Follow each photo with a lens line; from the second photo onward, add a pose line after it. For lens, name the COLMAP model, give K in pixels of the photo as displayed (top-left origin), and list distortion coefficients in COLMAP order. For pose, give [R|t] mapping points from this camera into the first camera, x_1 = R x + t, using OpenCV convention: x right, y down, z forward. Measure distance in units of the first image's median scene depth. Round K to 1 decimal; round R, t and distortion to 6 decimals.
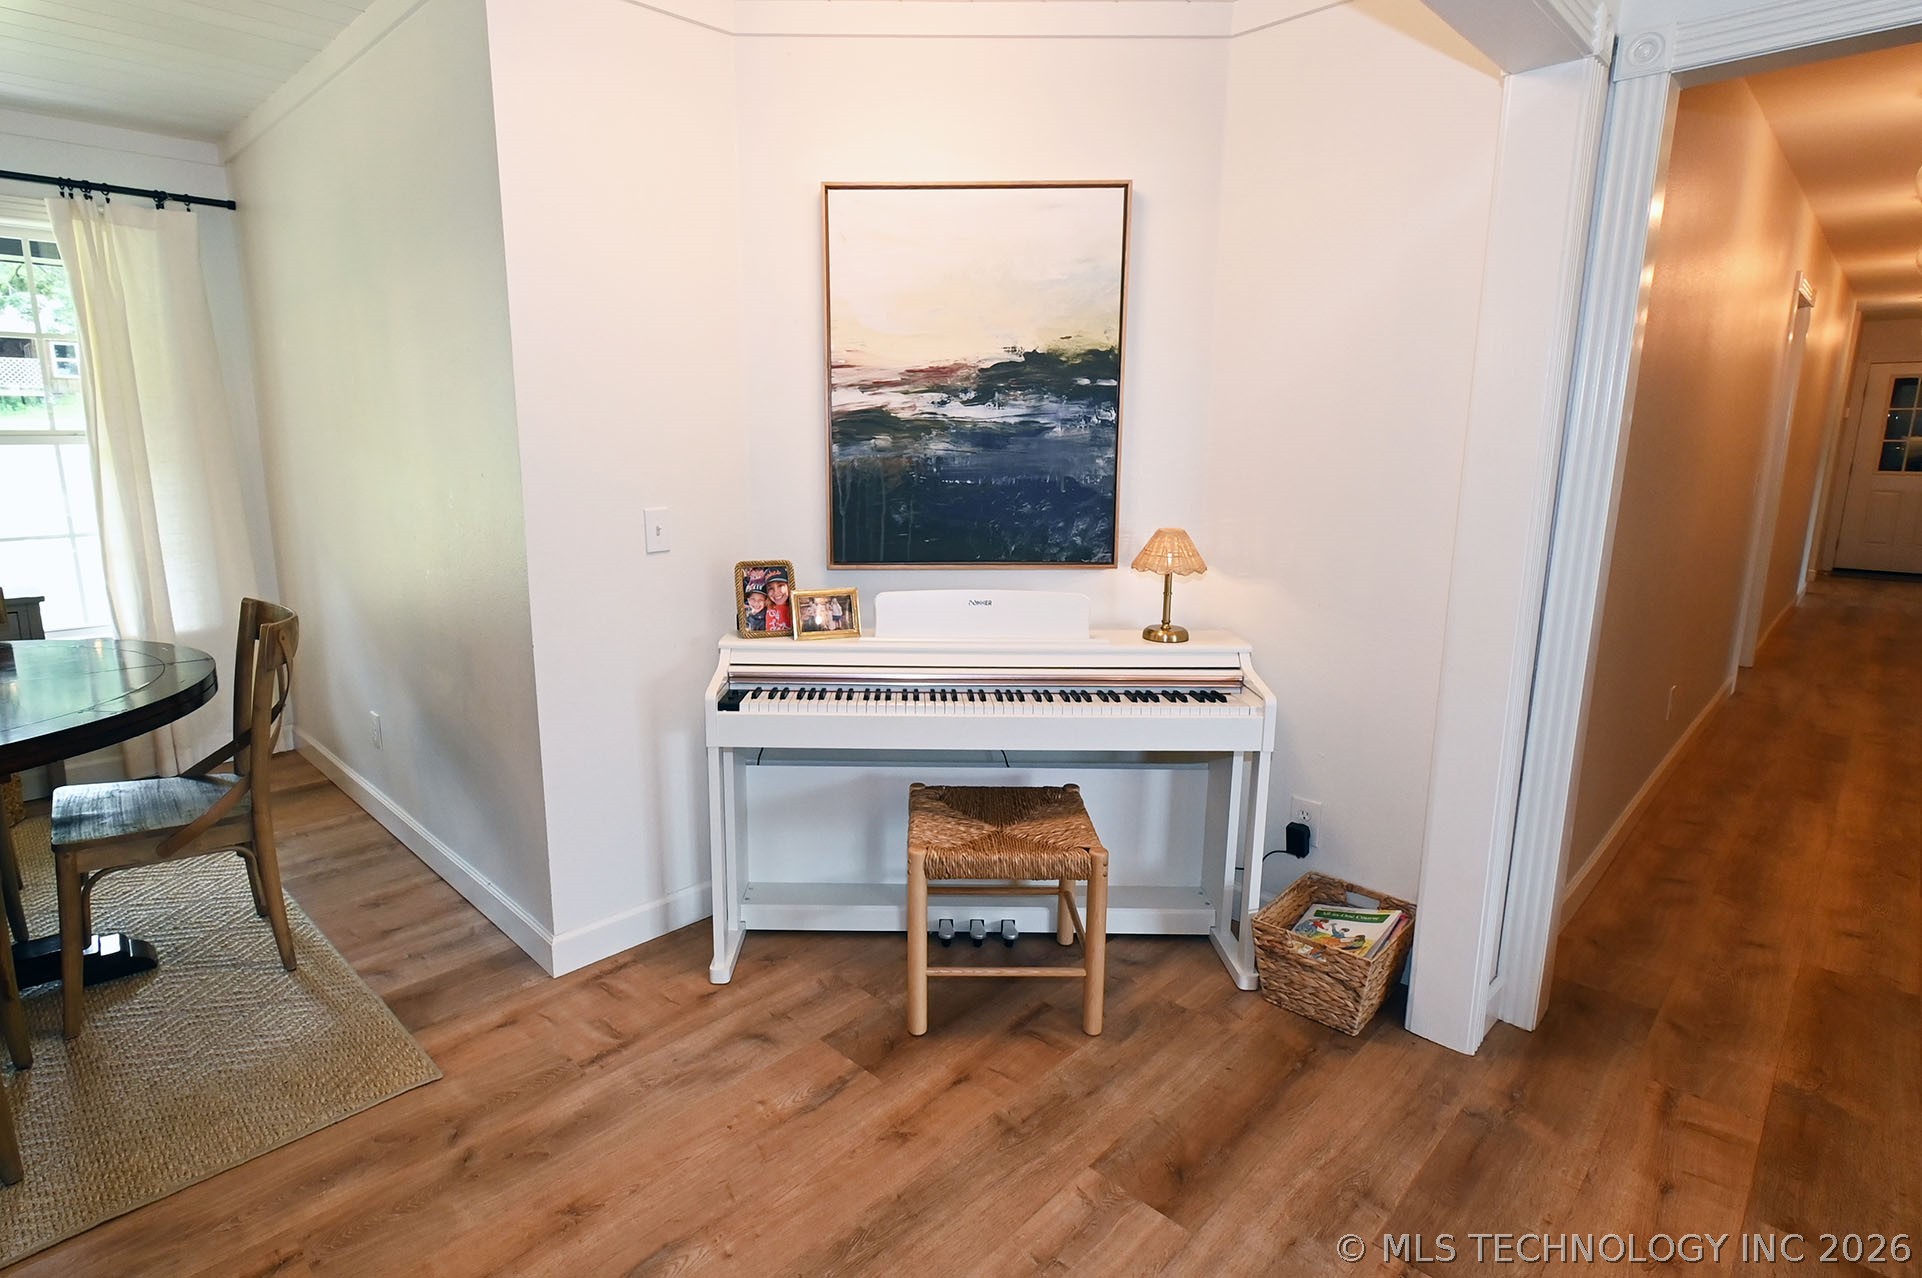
lens RADIAL K [[985.4, 0, 957.1], [0, 985.4, 630.0], [0, 0, 1]] dist [0.001855, -0.000058]
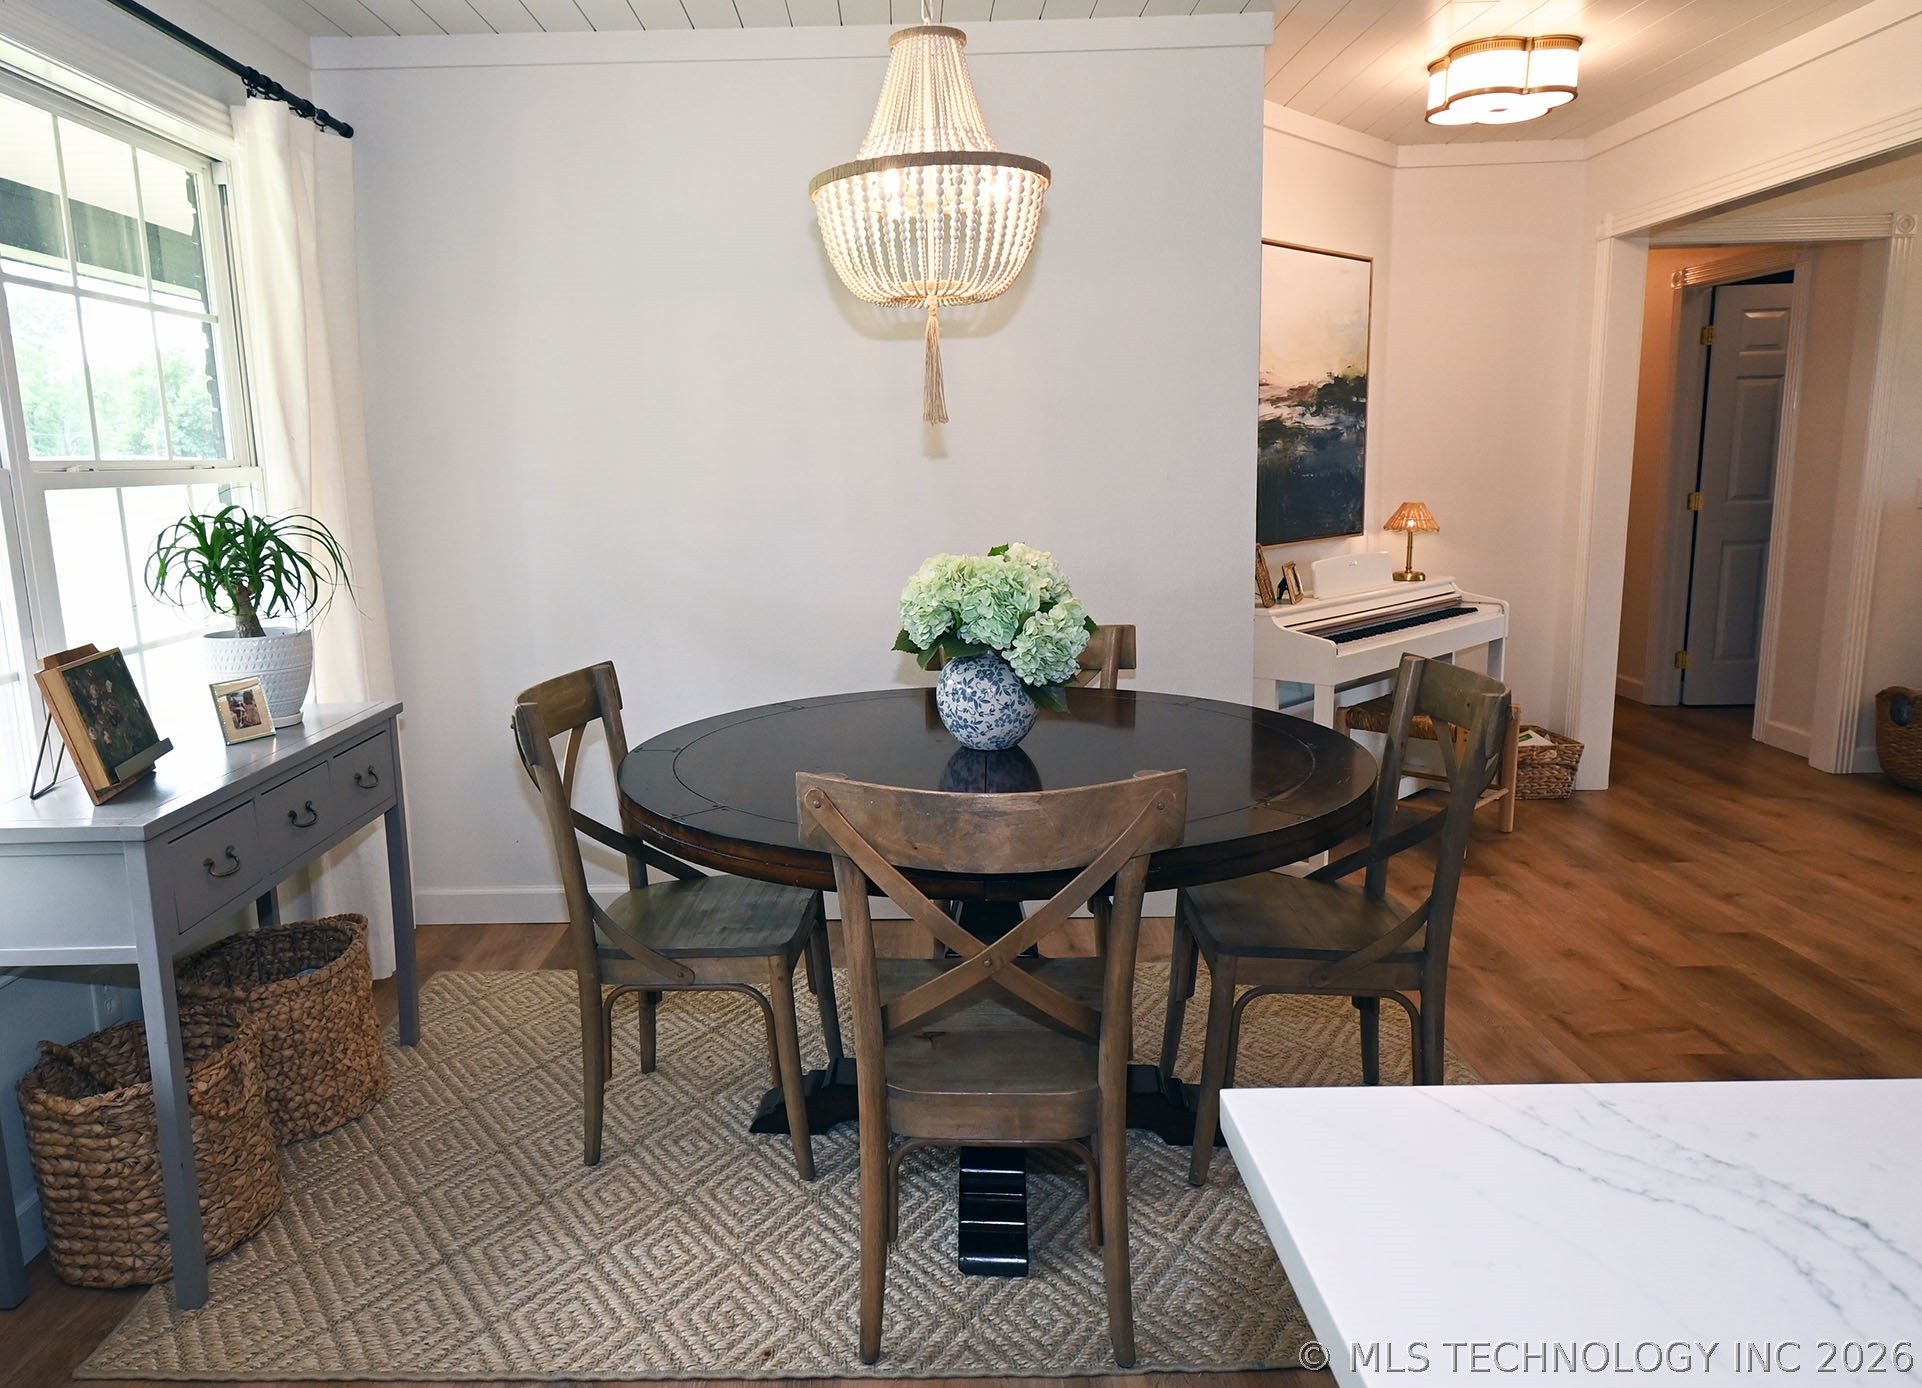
lens RADIAL K [[1339.6, 0, 871.1], [0, 1339.6, 696.8], [0, 0, 1]] dist [0.020994, -0.000194]
pose [[0.704703, -0.142326, 0.695081, -1.689002], [0.167487, 0.985356, 0.031957, -0.016961], [-0.689451, 0.093897, 0.718221, 0.161395]]
